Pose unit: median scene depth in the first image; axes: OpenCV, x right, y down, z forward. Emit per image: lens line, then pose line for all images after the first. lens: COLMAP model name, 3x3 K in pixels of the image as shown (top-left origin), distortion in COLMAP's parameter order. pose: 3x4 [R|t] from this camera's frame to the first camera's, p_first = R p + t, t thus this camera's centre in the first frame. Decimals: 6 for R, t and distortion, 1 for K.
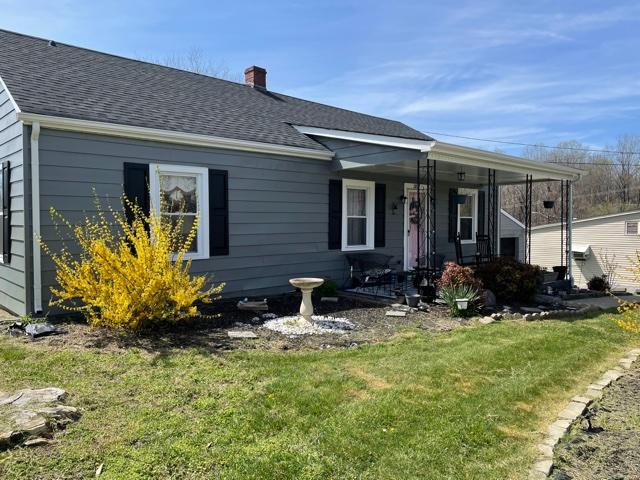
lens RADIAL K [[490.0, 0, 320.0], [0, 490.0, 240.0], [0, 0, 1]] dist [0.044067, -0.003044]
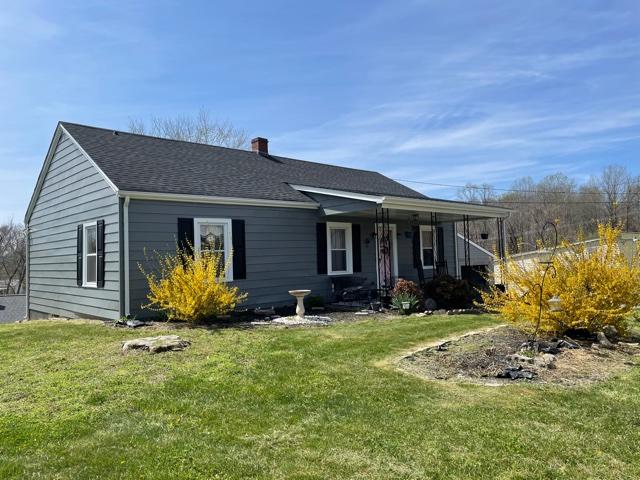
lens RADIAL K [[488.2, 0, 320.0], [0, 488.2, 240.0], [0, 0, 1]] dist [-0.003766, -0.000932]
pose [[0.999509, -0.031310, -0.001283, 0.033649], [0.031123, 0.996642, -0.075738, 0.032321], [0.003650, 0.075661, 0.997127, -0.421507]]
